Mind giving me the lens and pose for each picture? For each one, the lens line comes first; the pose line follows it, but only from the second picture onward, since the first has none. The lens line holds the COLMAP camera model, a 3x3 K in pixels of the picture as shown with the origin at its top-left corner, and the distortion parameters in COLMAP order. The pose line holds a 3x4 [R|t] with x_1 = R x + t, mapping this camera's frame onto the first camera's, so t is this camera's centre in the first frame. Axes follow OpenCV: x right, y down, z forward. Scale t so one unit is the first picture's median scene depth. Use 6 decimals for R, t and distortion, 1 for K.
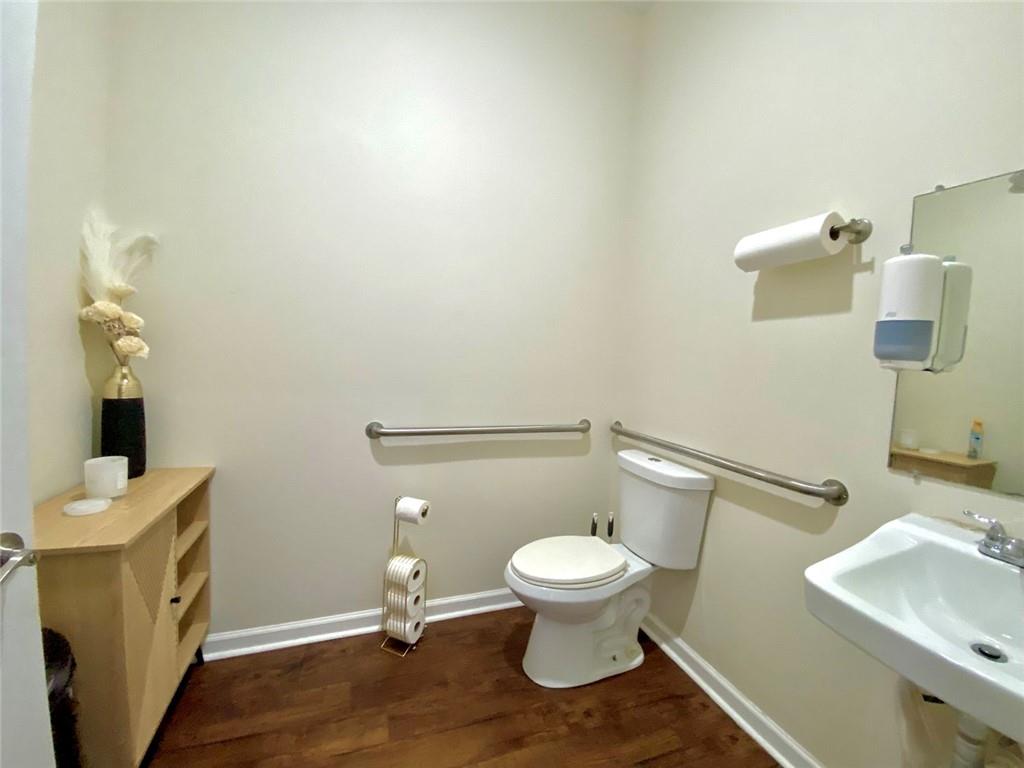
lens RADIAL K [[409.1, 0, 504.5], [0, 409.1, 383.2], [0, 0, 1]] dist [0.002290, -0.014404]
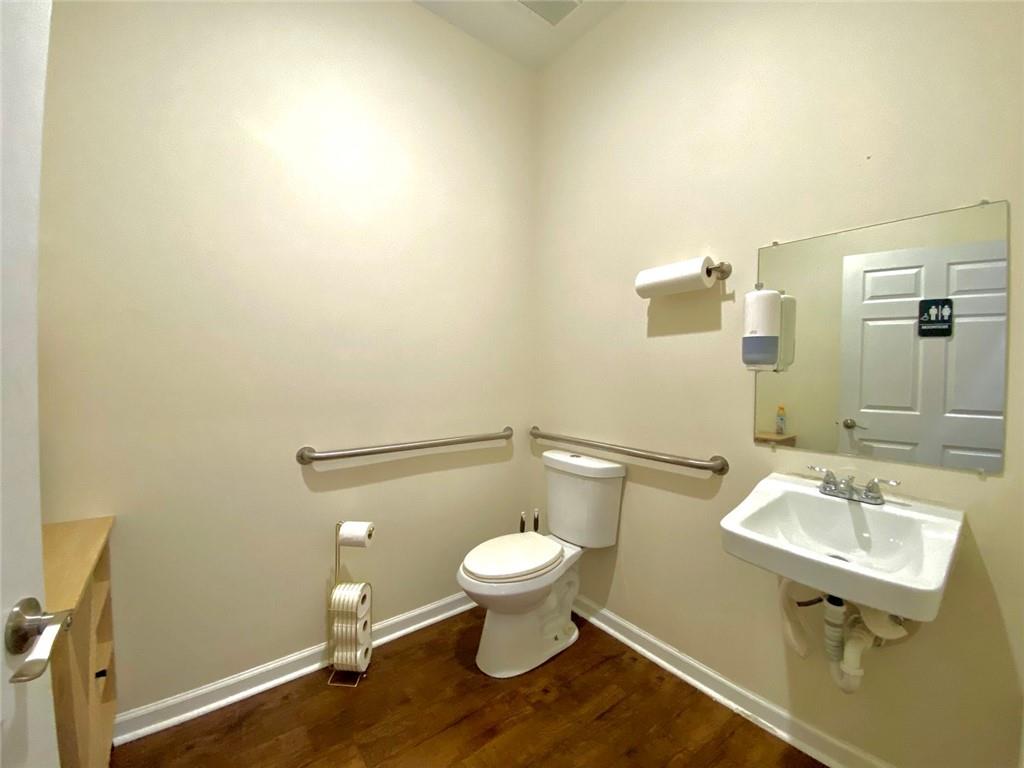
lens RADIAL K [[409.1, 0, 504.5], [0, 409.1, 383.2], [0, 0, 1]] dist [0.002290, -0.014404]
pose [[0.952626, -0.047718, 0.300379, -0.177759], [0.056656, 0.998171, -0.021112, -0.007215], [-0.298822, 0.037130, 0.953586, -0.053457]]
